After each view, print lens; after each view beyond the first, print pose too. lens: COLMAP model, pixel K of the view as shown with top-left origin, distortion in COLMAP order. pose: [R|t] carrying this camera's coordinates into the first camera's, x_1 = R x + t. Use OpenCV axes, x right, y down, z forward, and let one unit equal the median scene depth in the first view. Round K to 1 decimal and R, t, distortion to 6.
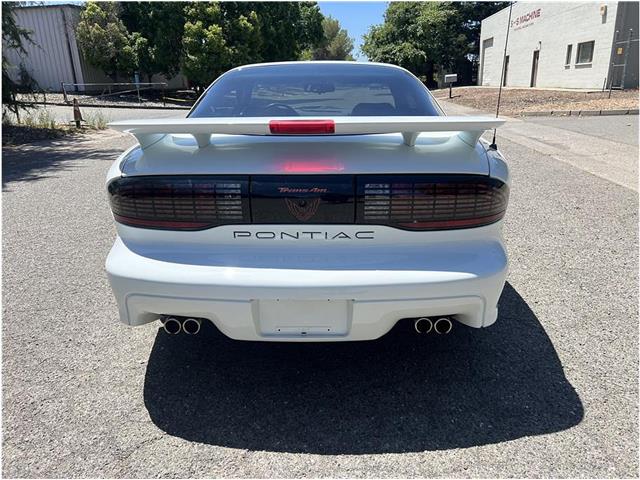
lens RADIAL K [[494.1, 0, 320.0], [0, 494.1, 240.0], [0, 0, 1]] dist [0.062212, -0.071047]
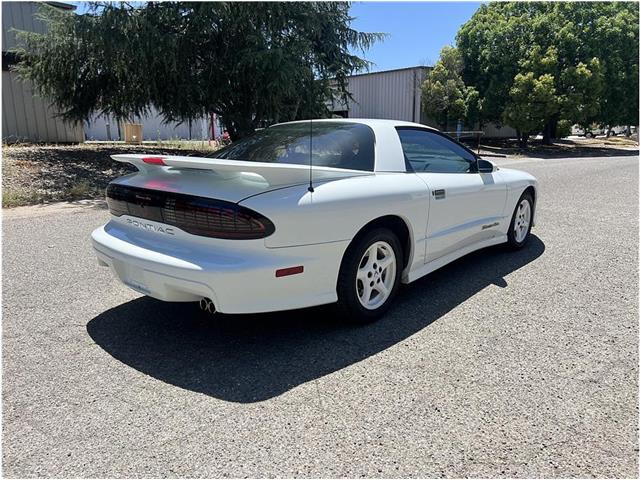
lens RADIAL K [[494.1, 0, 320.0], [0, 494.1, 240.0], [0, 0, 1]] dist [0.062212, -0.071047]
pose [[0.756928, 0.149595, -0.636145, 0.126521], [-0.205947, 0.978449, -0.014959, -0.005030], [0.620198, 0.142335, 0.771424, 0.008772]]
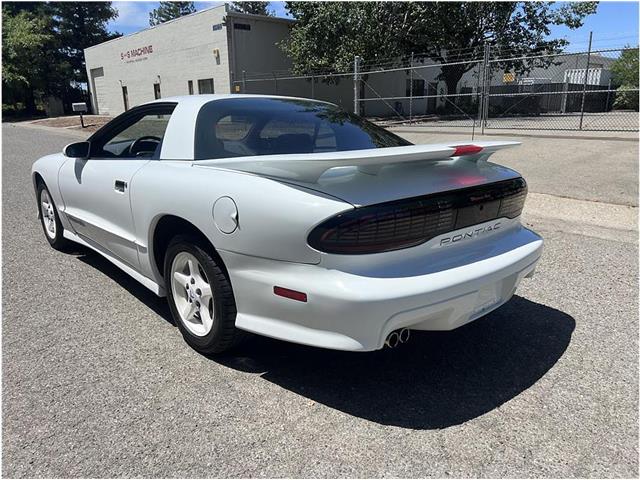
lens RADIAL K [[494.1, 0, 320.0], [0, 494.1, 240.0], [0, 0, 1]] dist [0.062212, -0.071047]
pose [[0.709758, -0.163644, 0.685175, -0.106290], [0.200706, 0.979307, 0.025985, -0.009402], [-0.675249, 0.119076, 0.727915, 0.029242]]
